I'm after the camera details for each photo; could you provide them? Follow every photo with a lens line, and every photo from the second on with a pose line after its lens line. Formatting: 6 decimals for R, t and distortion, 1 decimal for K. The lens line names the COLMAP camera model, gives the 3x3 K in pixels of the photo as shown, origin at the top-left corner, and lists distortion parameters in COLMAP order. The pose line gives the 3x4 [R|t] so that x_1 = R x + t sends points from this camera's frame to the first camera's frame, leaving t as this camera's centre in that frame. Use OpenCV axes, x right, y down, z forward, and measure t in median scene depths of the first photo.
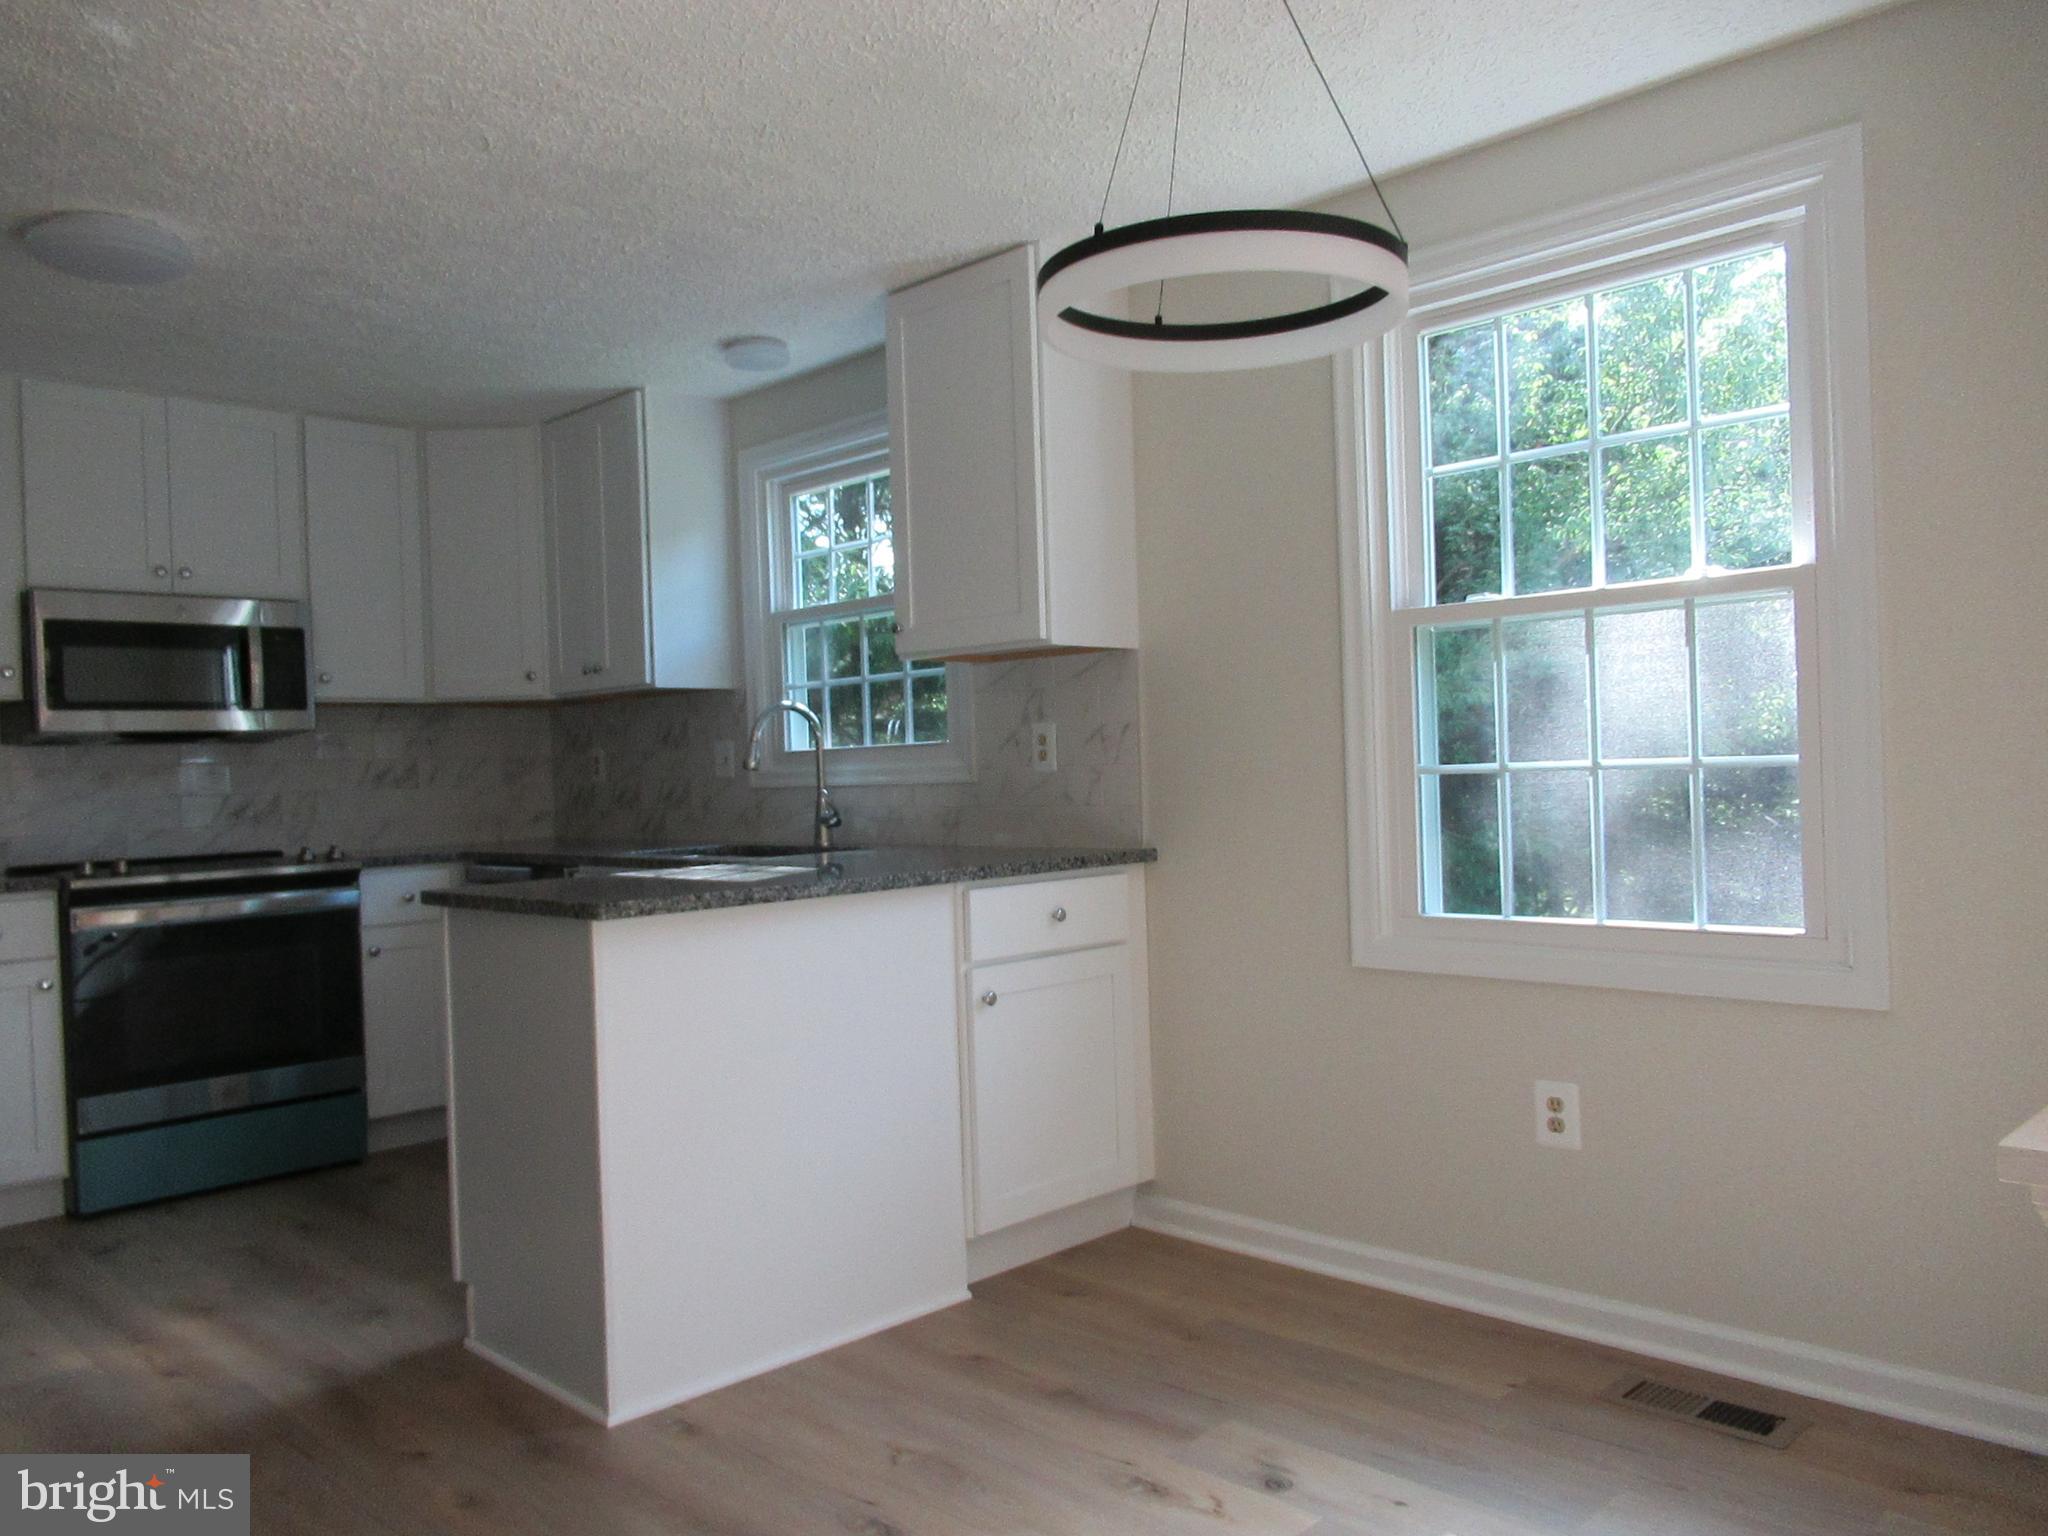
lens RADIAL K [[1533.2, 0, 1024.0], [0, 1533.2, 768.0], [0, 0, 1]] dist [-0.007241, -0.001596]
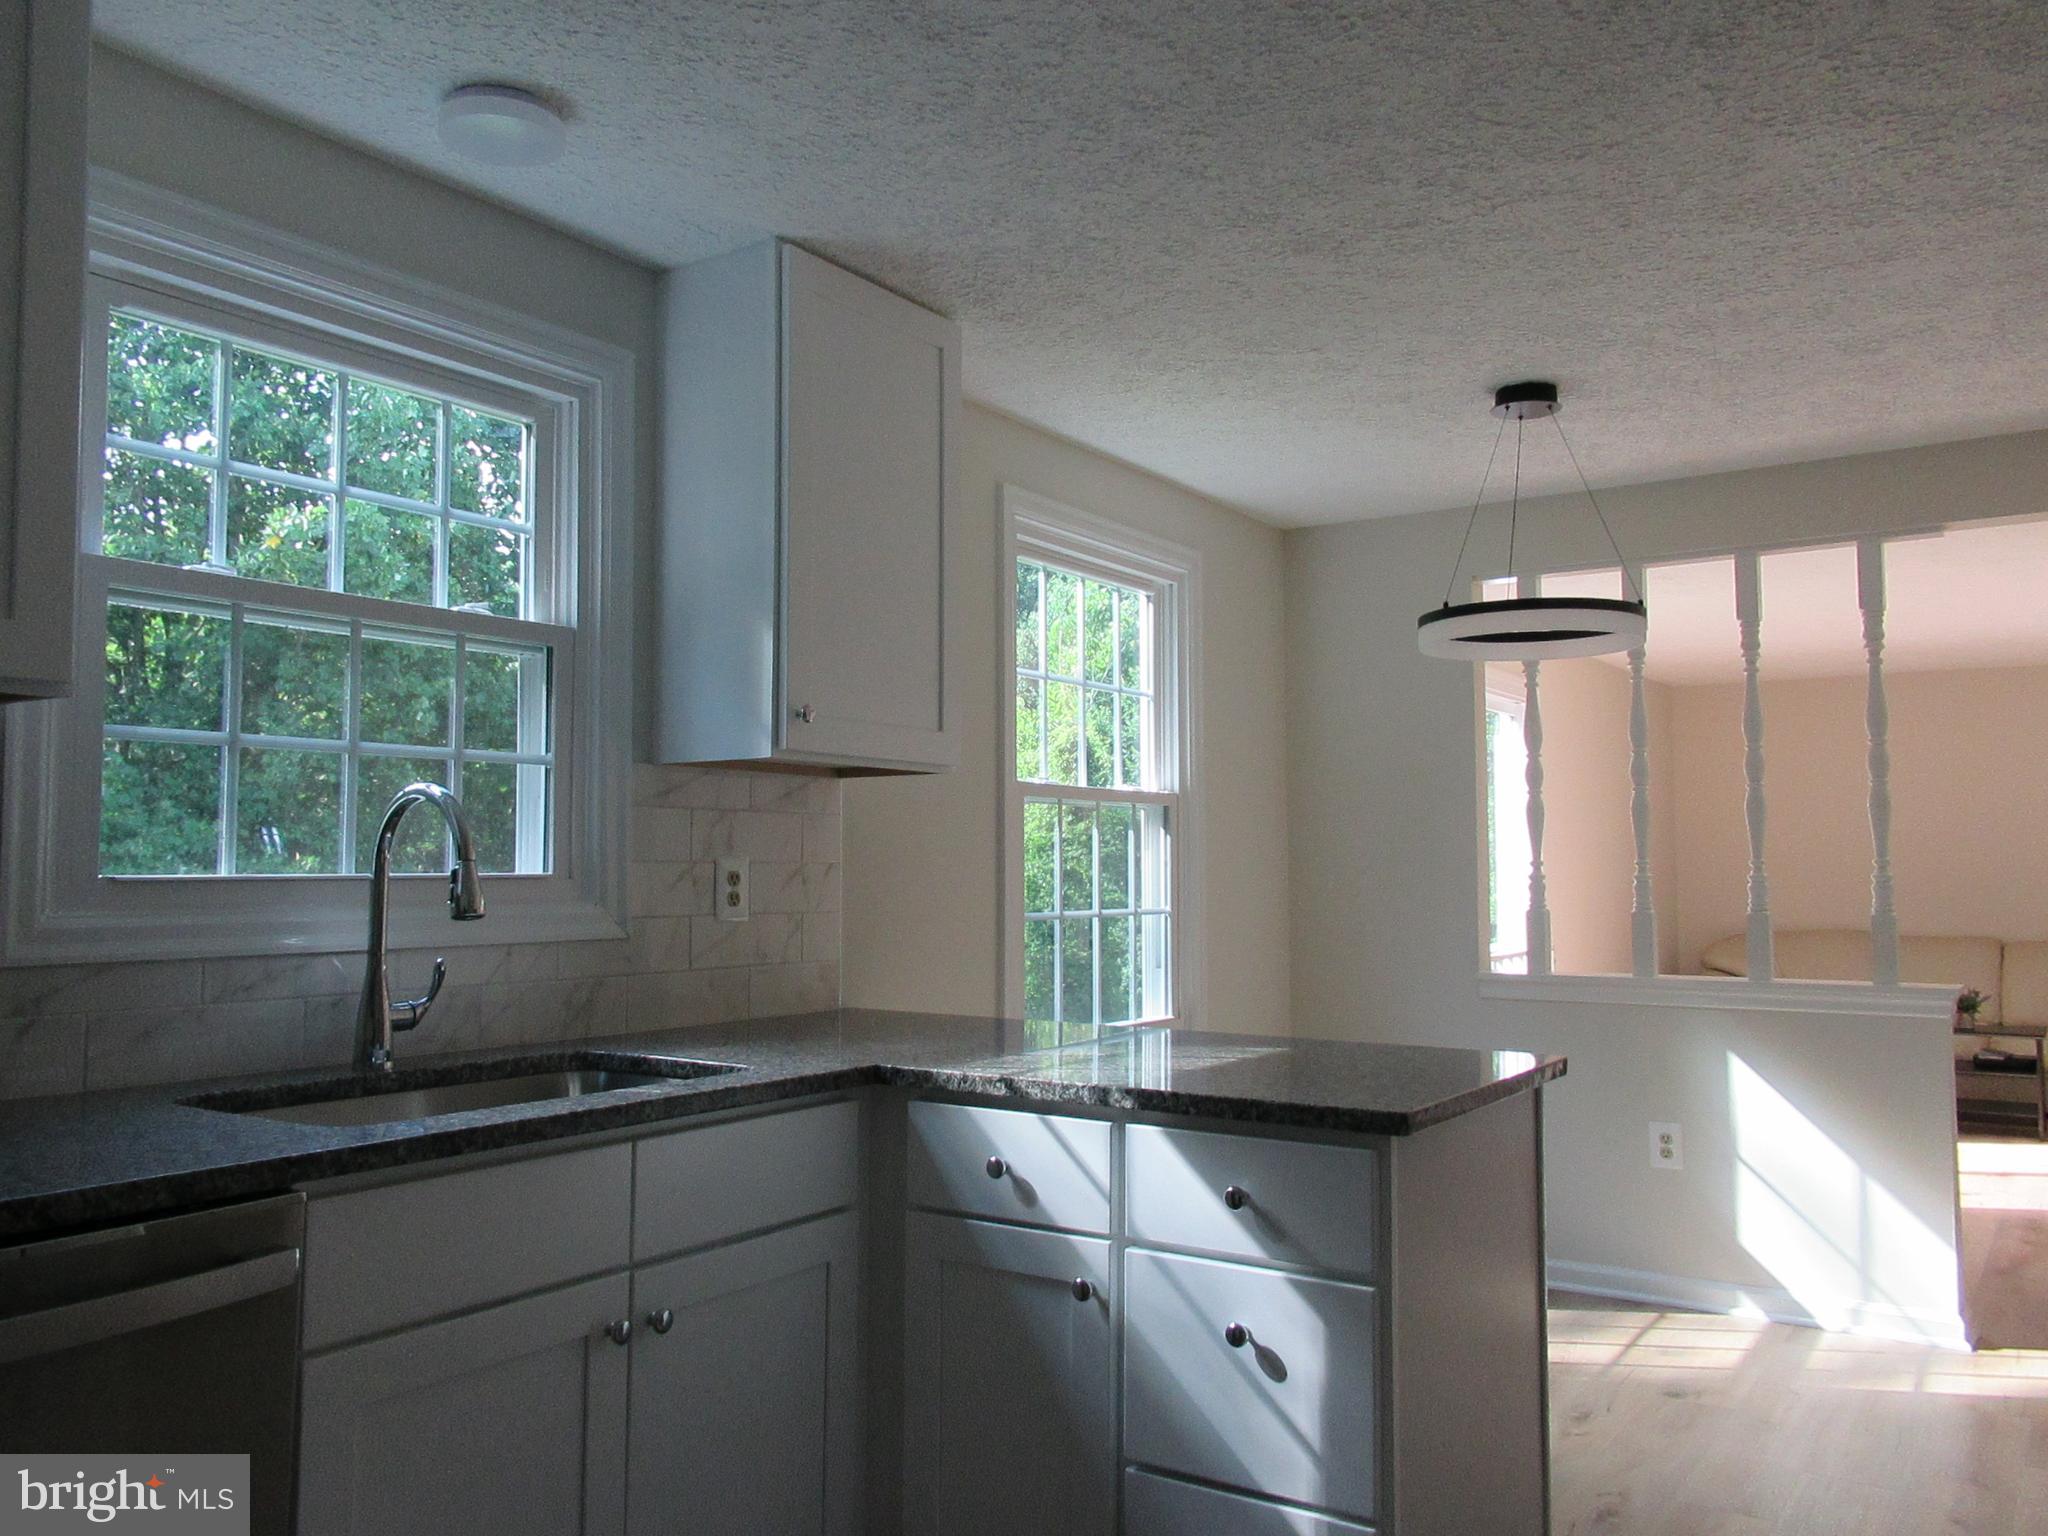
lens RADIAL K [[1585.2, 0, 1024.0], [0, 1585.2, 768.0], [0, 0, 1]] dist [-0.000302, -0.000273]
pose [[-0.195557, 0.105216, 0.975032, -0.781354], [0.019228, 0.994448, -0.103455, 0.011255], [-0.980504, -0.001483, -0.196494, 1.016796]]
